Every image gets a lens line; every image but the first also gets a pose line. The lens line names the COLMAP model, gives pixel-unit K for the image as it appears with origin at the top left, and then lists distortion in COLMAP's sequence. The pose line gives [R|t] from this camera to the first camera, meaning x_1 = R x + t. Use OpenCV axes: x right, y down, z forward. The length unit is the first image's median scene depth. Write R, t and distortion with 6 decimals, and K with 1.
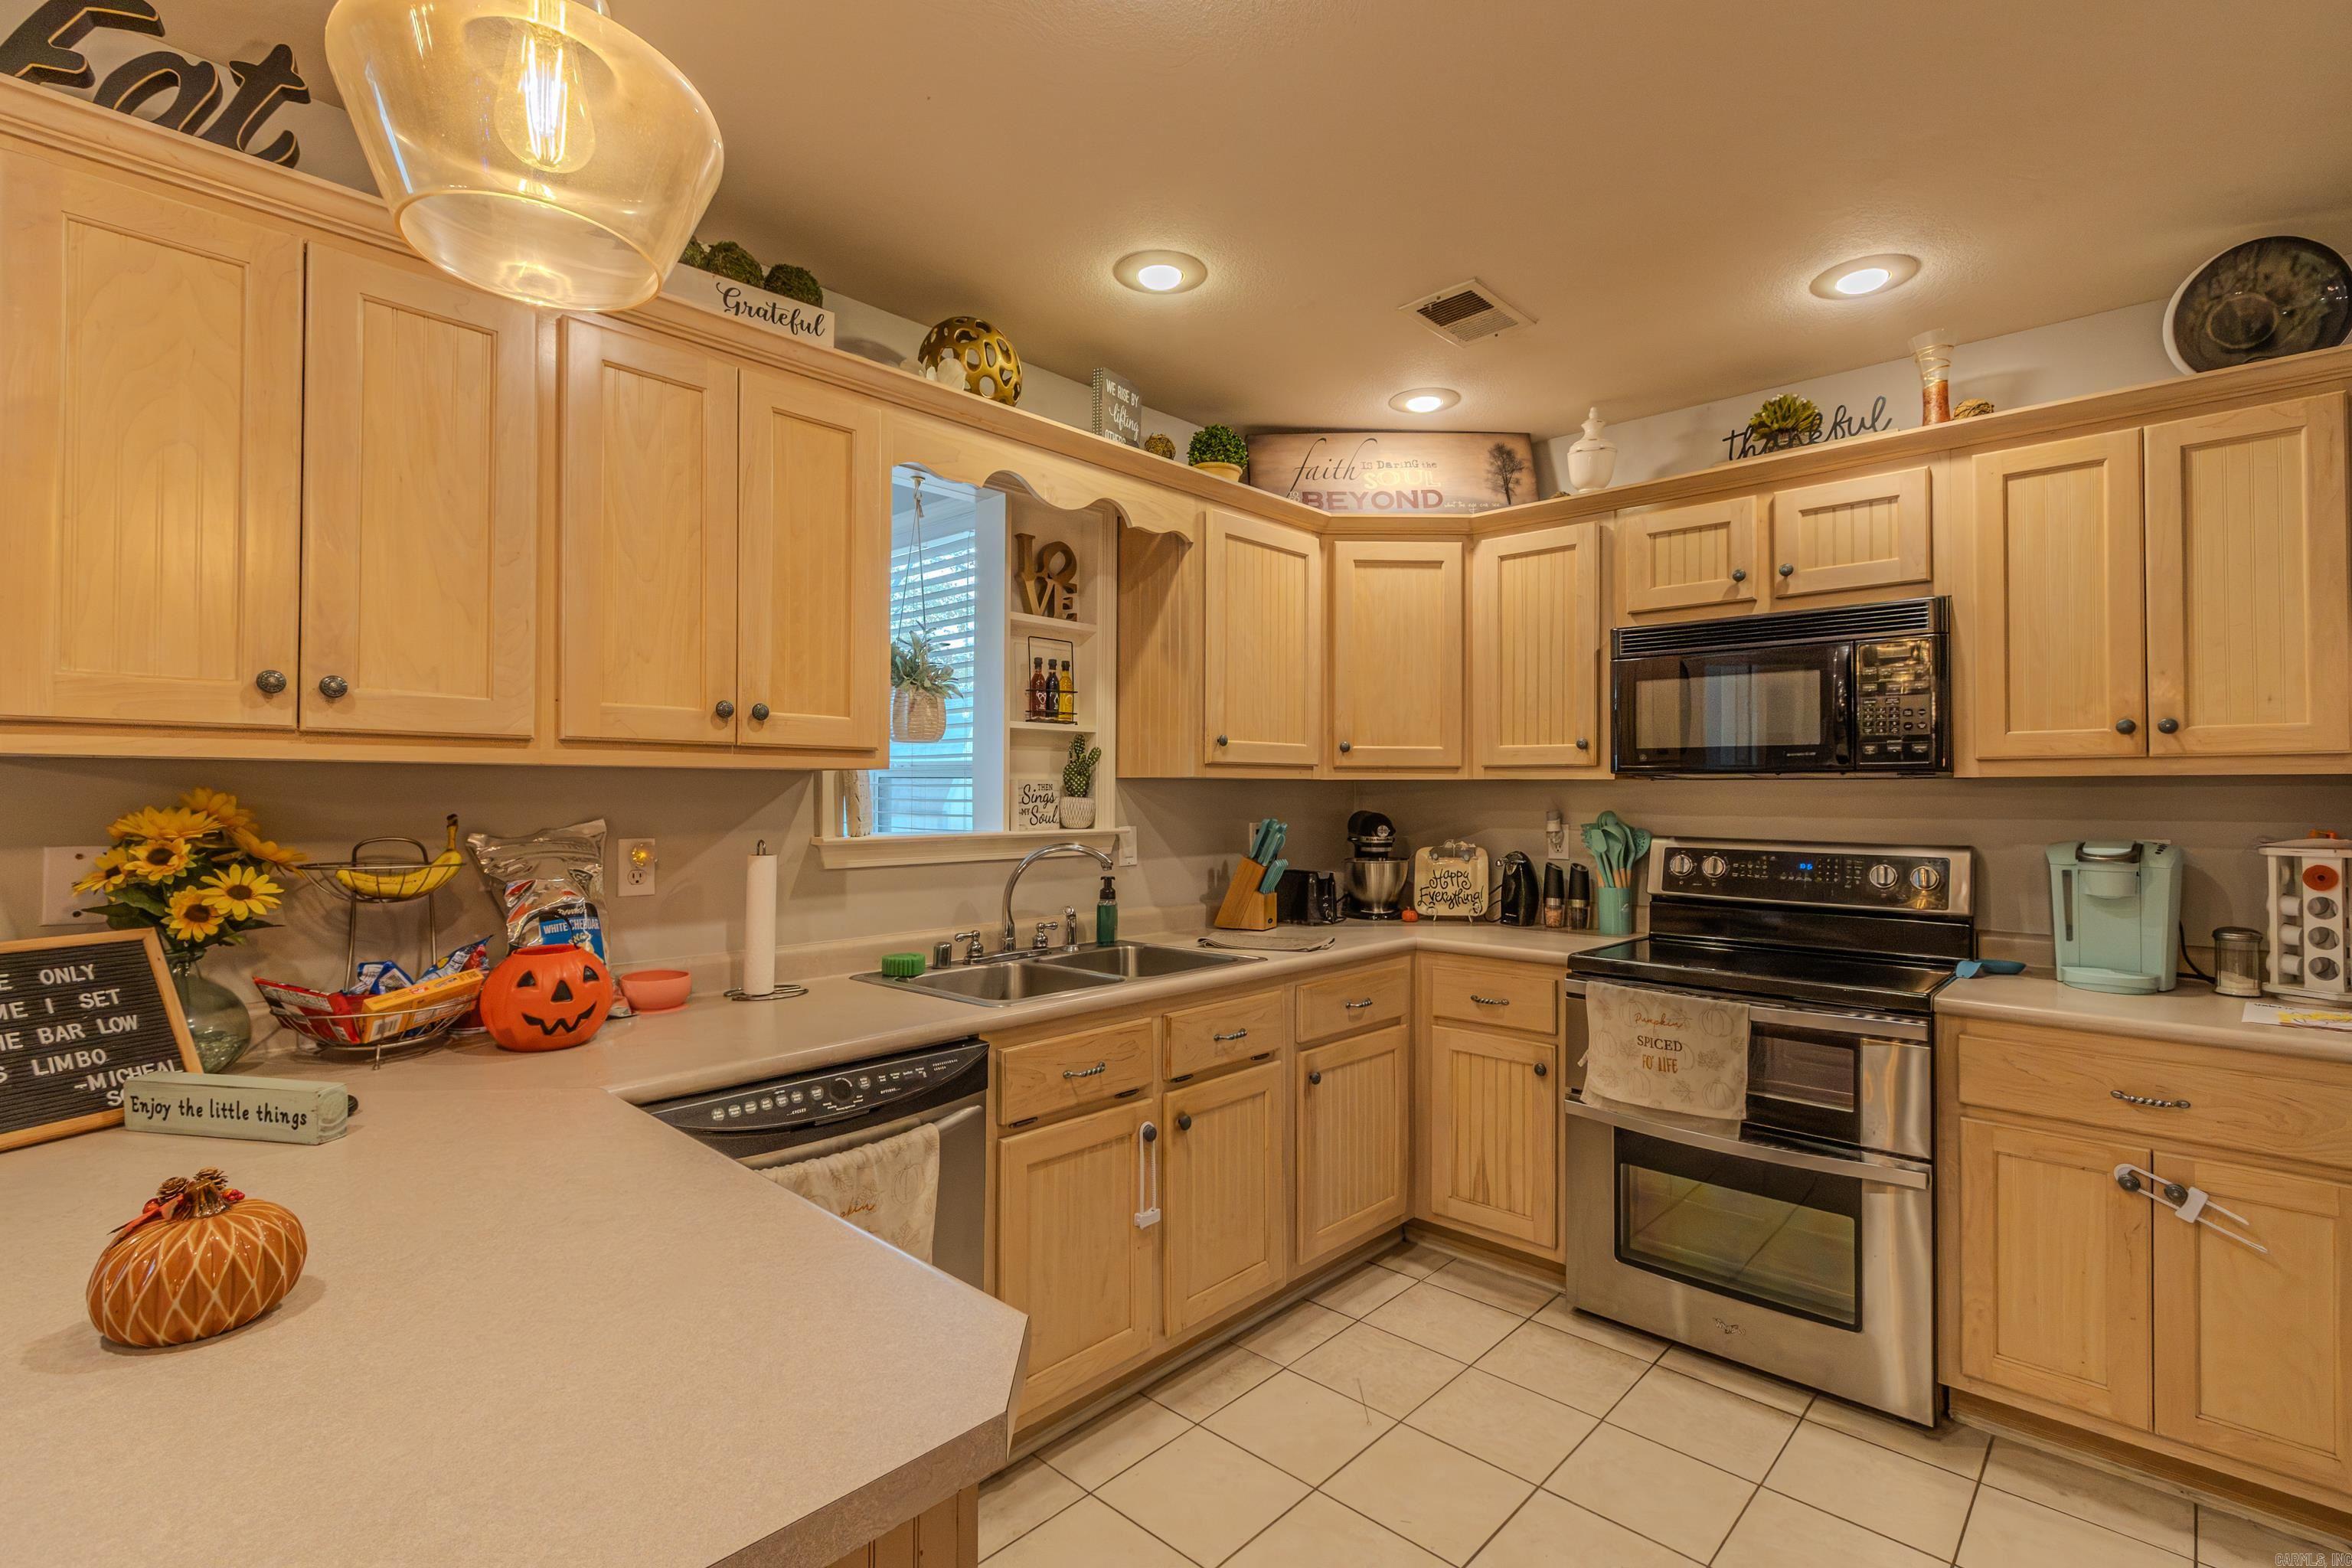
lens RADIAL K [[1065.7, 0, 1177.7], [0, 1065.7, 782.2], [0, 0, 1]] dist [-0.000347, -0.000902]
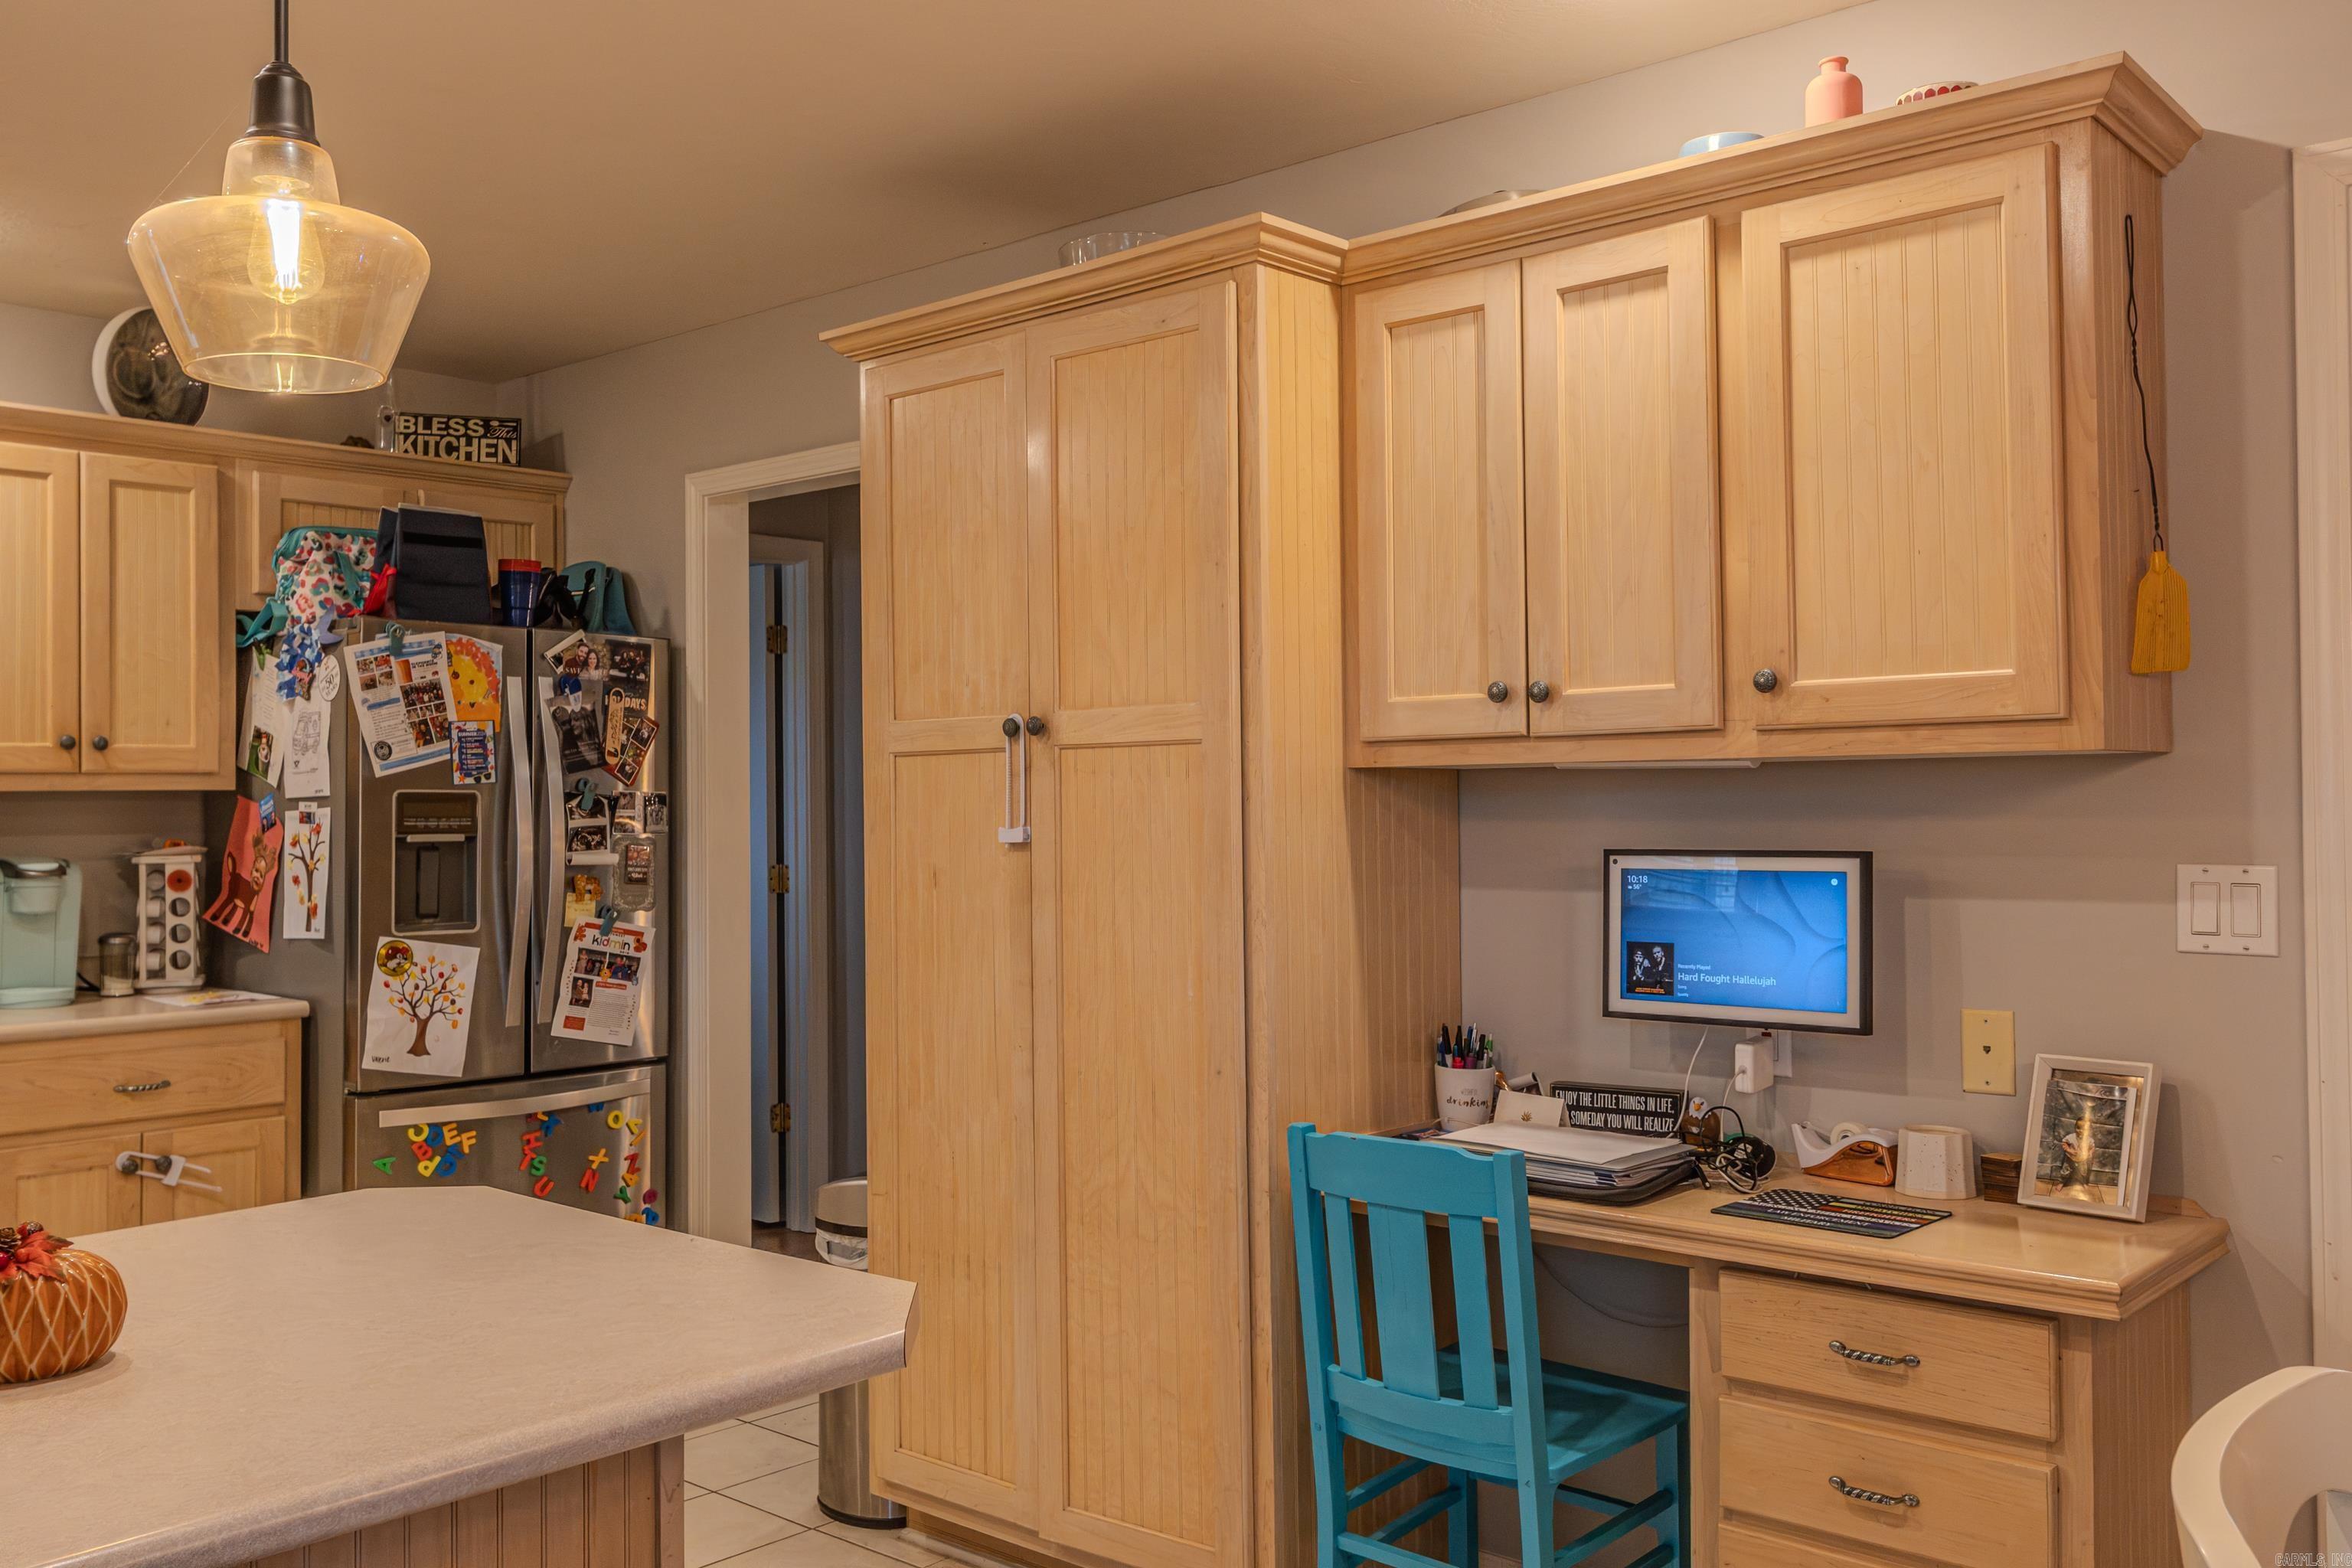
lens RADIAL K [[1990.9, 0, 1159.8], [0, 1990.9, 778.0], [0, 0, 1]] dist [0.004564, 0.002307]
pose [[-0.029187, 0.008915, 0.999534, -0.928658], [-0.002106, 0.999957, -0.008980, -0.002944], [-0.999572, -0.002368, -0.029167, 0.010620]]
